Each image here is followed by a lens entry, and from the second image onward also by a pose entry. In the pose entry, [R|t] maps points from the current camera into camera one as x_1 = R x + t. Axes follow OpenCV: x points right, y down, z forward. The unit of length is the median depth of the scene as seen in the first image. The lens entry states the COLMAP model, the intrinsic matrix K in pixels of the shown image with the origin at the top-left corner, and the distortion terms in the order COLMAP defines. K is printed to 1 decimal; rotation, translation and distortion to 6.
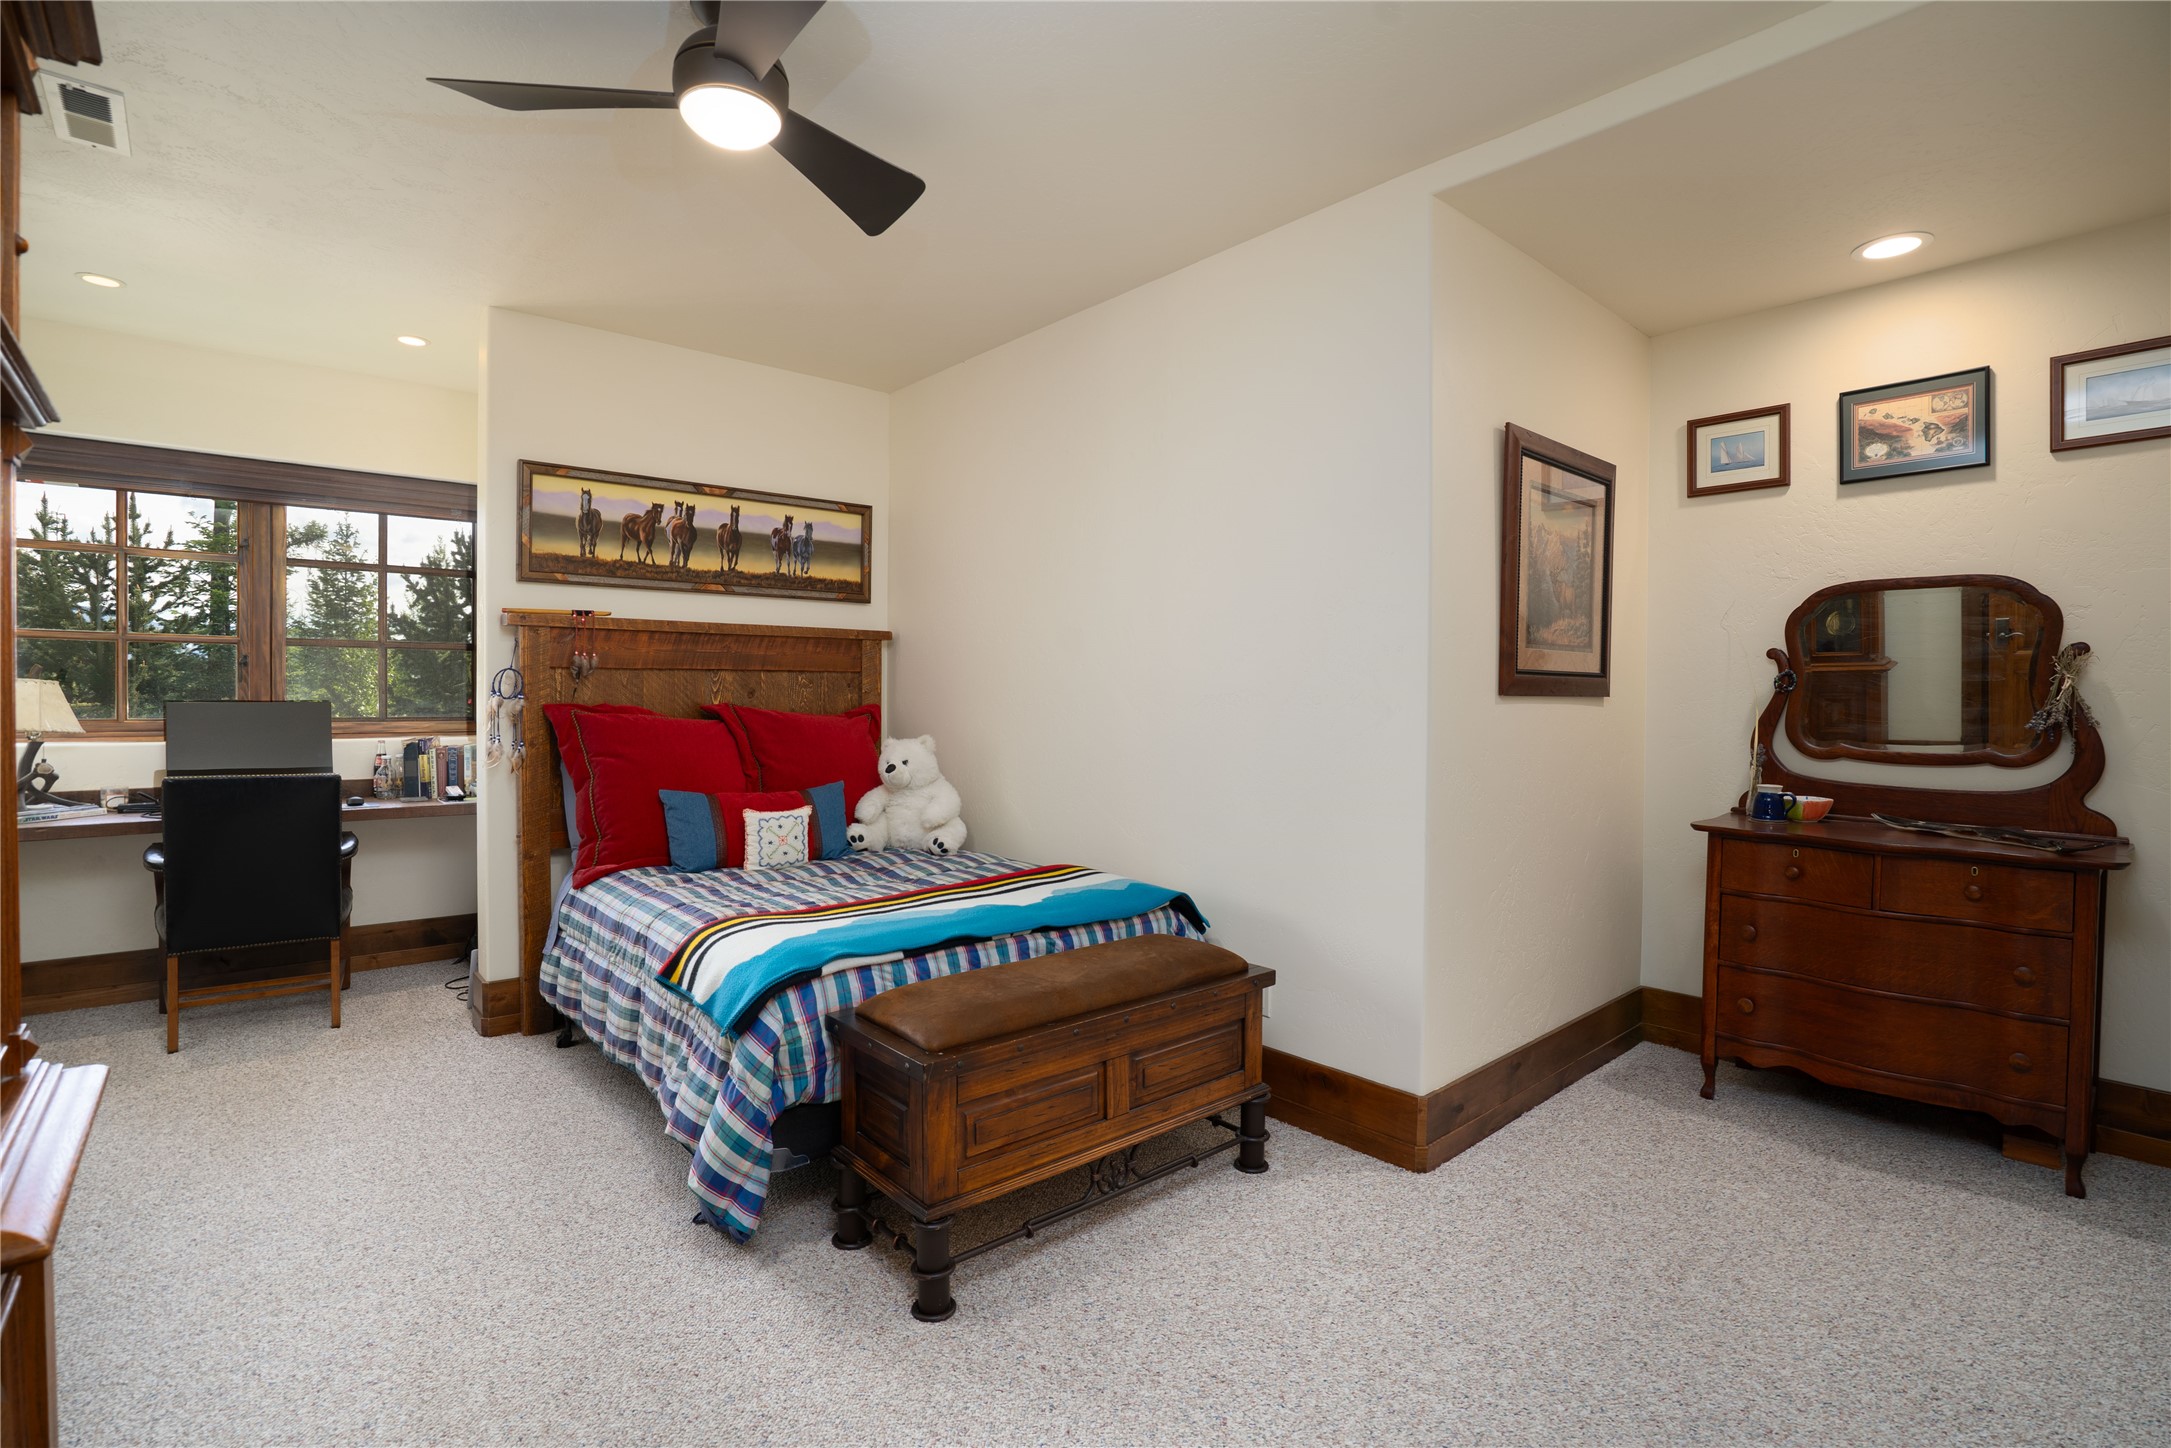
lens RADIAL K [[1014.7, 0, 1085.1], [0, 1014.7, 717.5], [0, 0, 1]] dist [-0.028482, 0.000224]
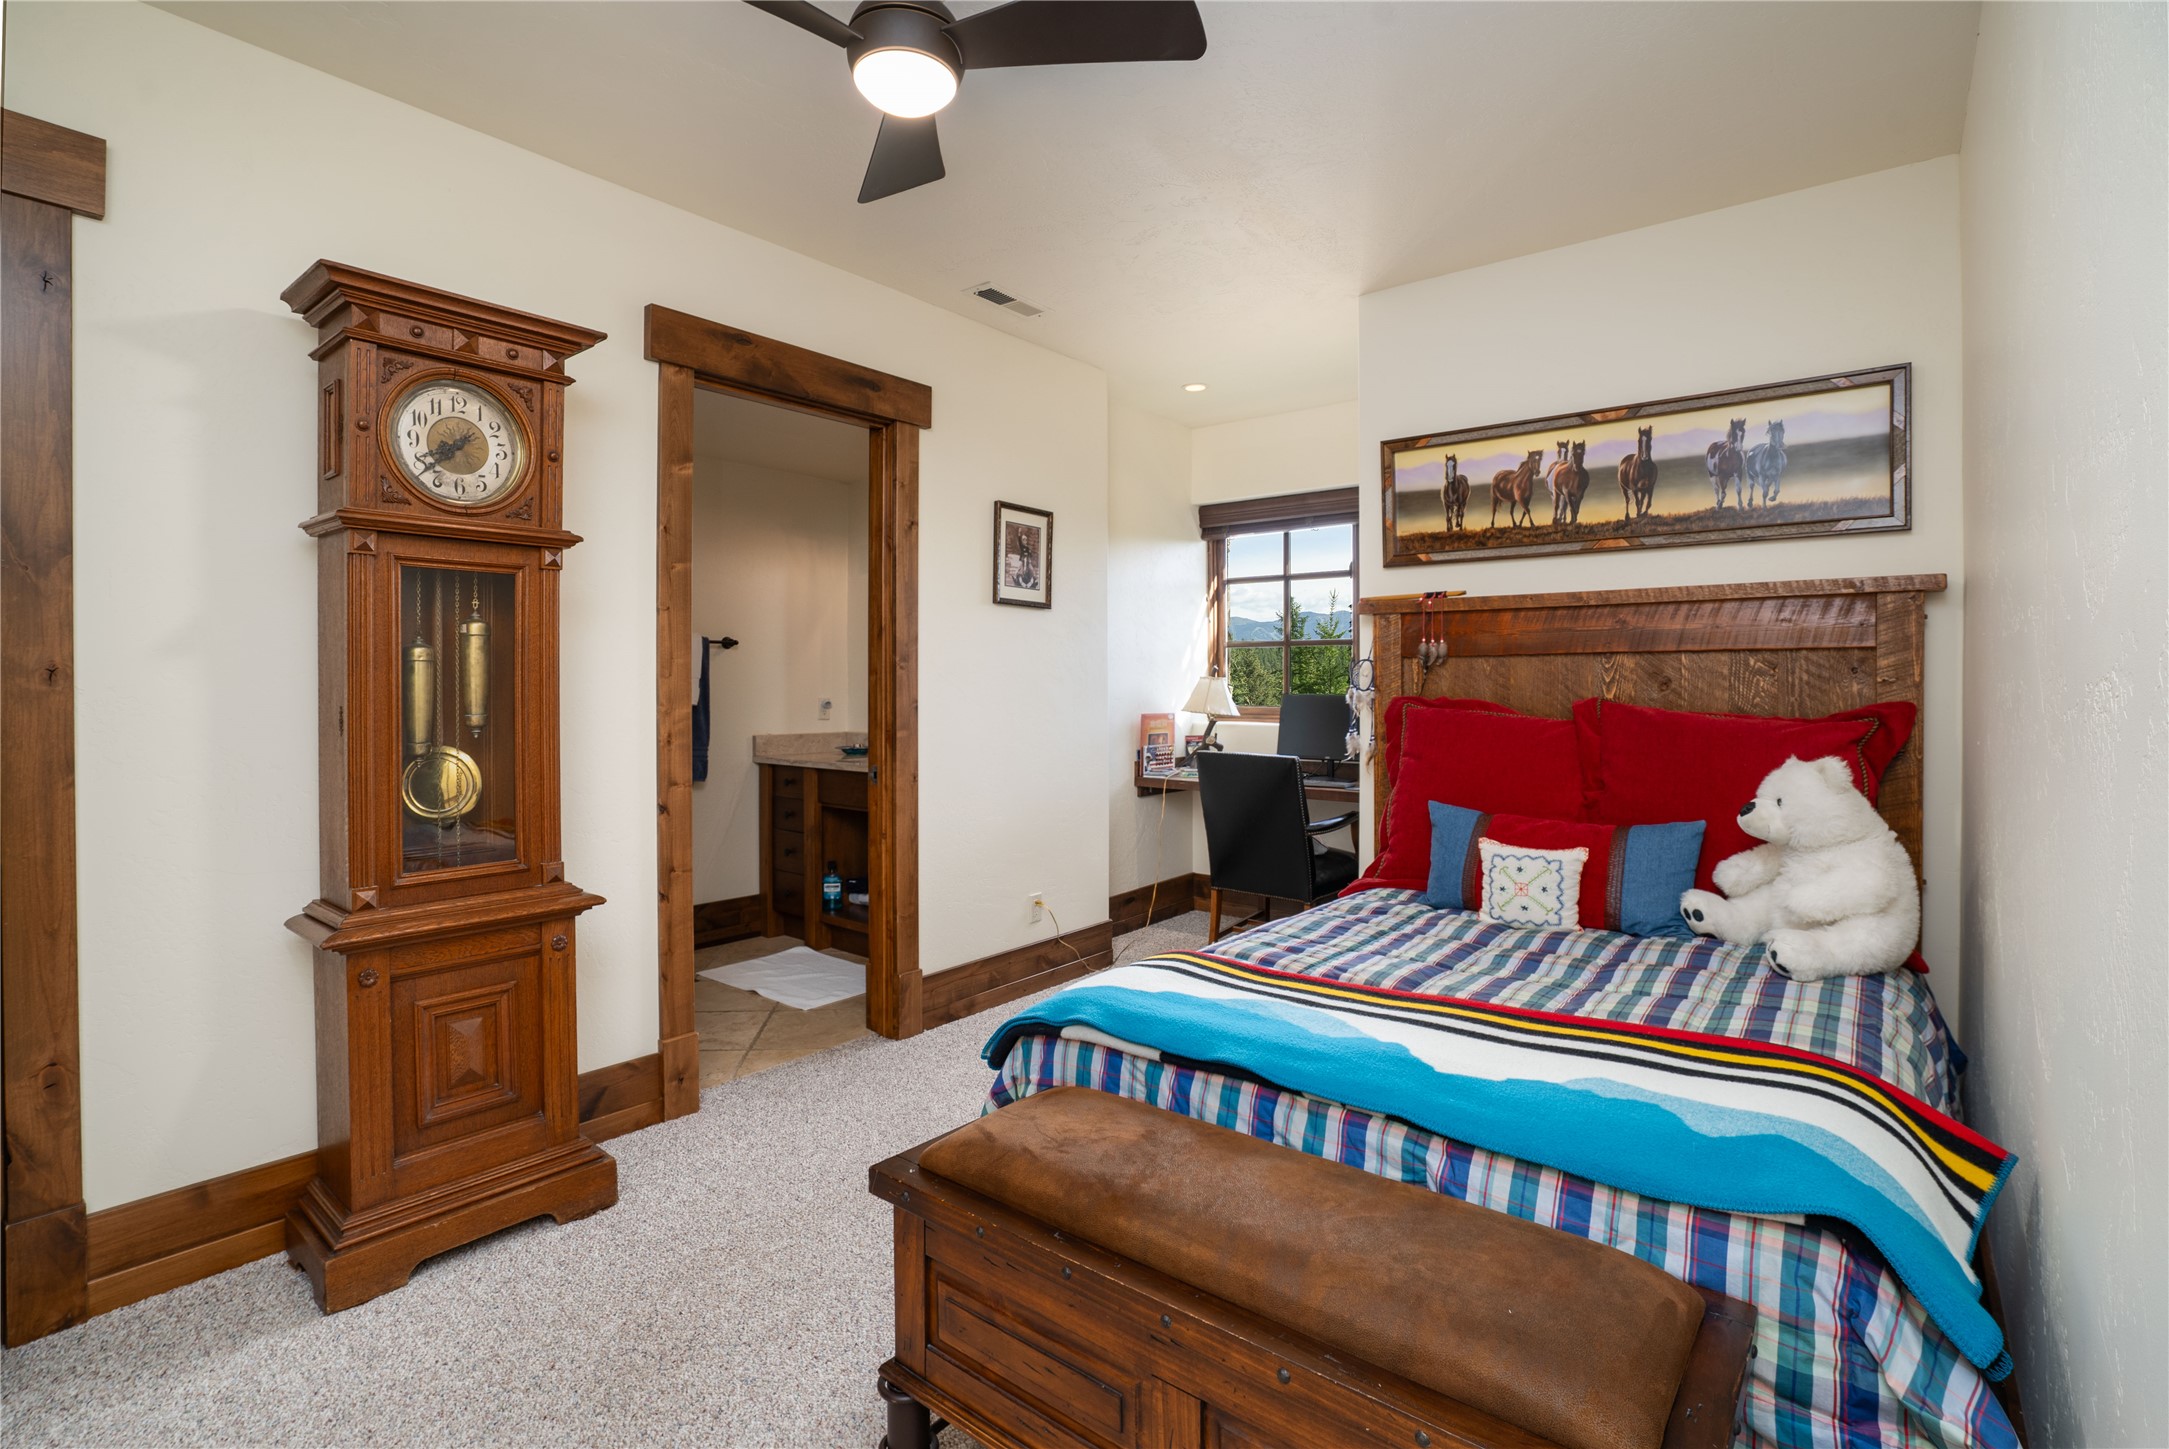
lens RADIAL K [[1013.7, 0, 1106.8], [0, 1013.7, 688.5], [0, 0, 1]] dist [-0.028482, 0.000224]
pose [[0.200476, -0.003302, -0.979693, 0.303573], [-0.025000, 0.999651, -0.008485, -0.005580], [0.979380, 0.026193, 0.200324, 0.511388]]
